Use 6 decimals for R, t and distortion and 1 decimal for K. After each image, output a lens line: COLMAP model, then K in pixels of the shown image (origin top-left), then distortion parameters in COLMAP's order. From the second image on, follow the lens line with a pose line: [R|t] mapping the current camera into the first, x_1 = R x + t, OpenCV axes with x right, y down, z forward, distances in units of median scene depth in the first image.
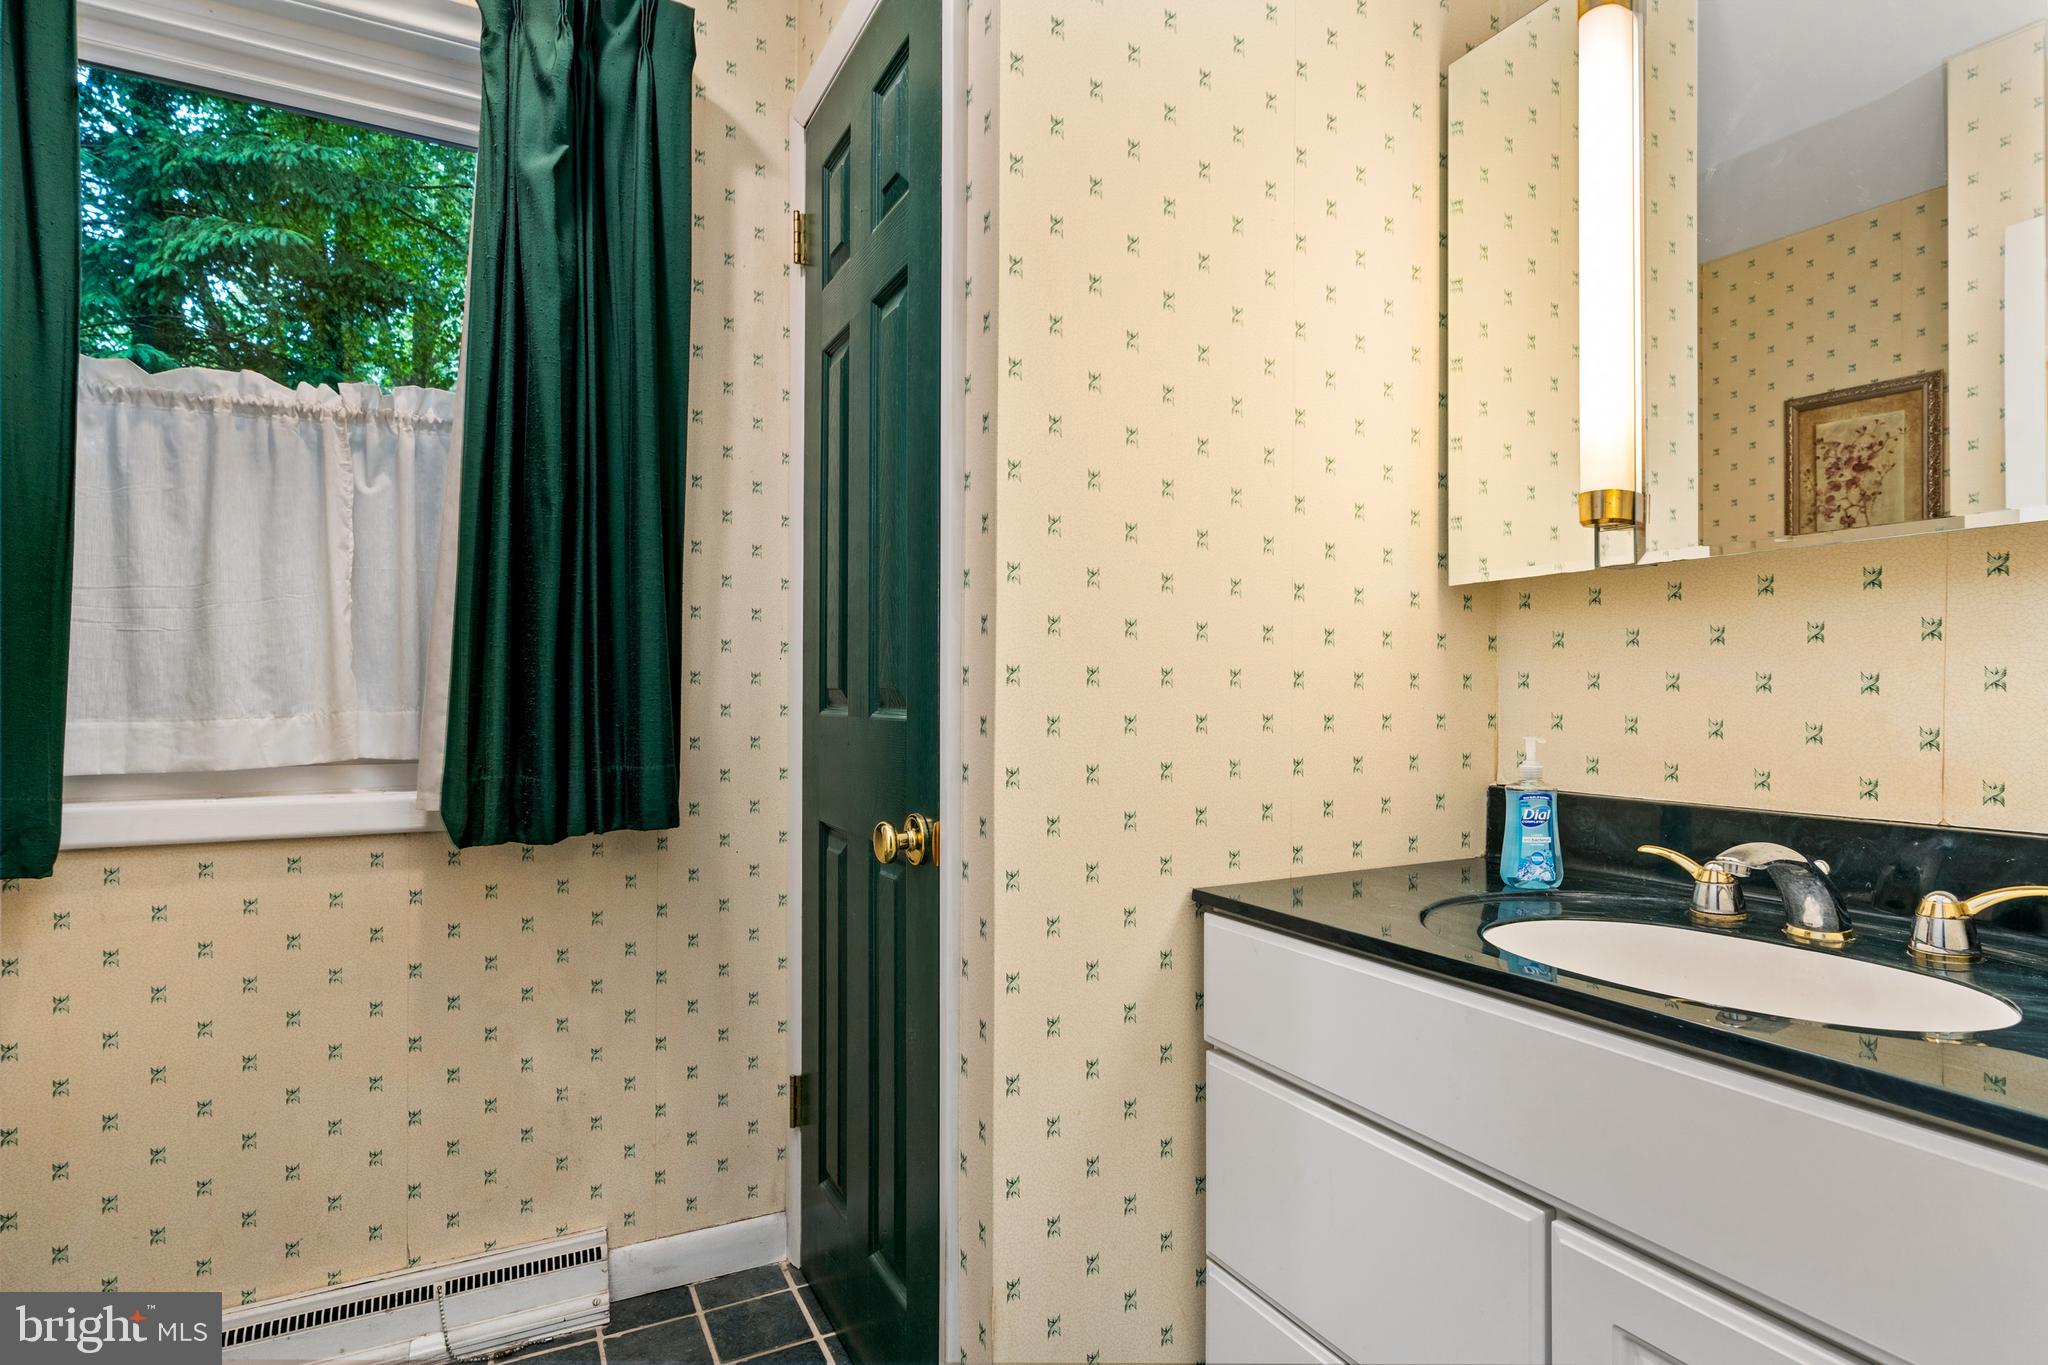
lens RADIAL K [[1053.6, 0, 1029.1], [0, 1053.6, 680.4], [0, 0, 1]] dist [-0.020515, 0.000378]
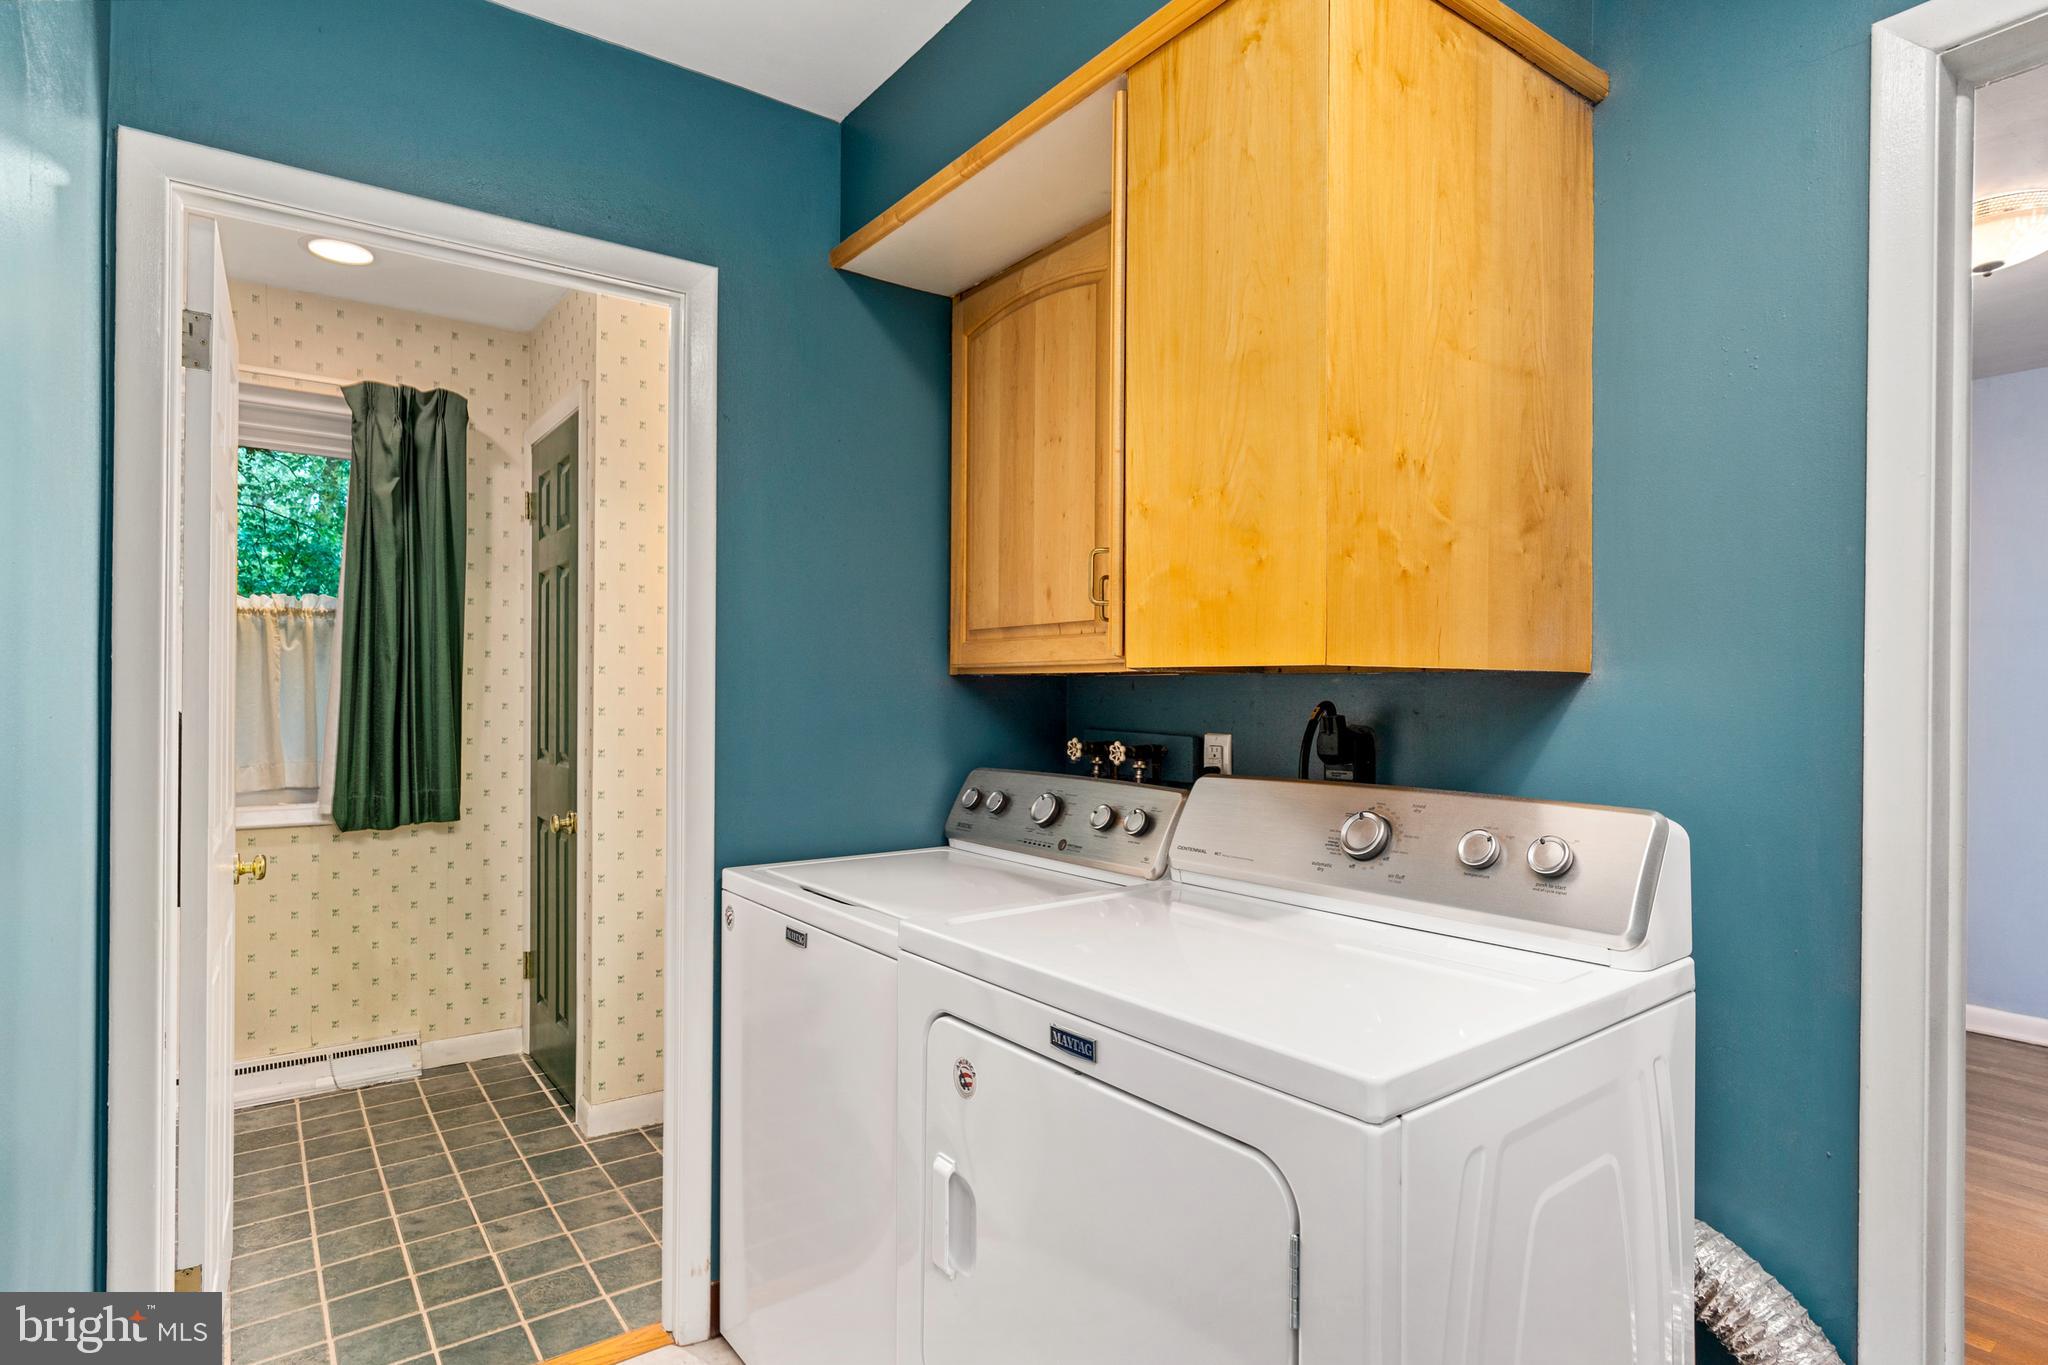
lens RADIAL K [[1053.6, 0, 1025.6], [0, 1053.6, 694.6], [0, 0, 1]] dist [-0.020515, 0.000378]
pose [[0.986044, 0.004907, 0.166413, 0.387939], [-0.007249, 0.999883, 0.013468, -0.131077], [-0.166327, -0.014486, 0.985964, -1.117922]]
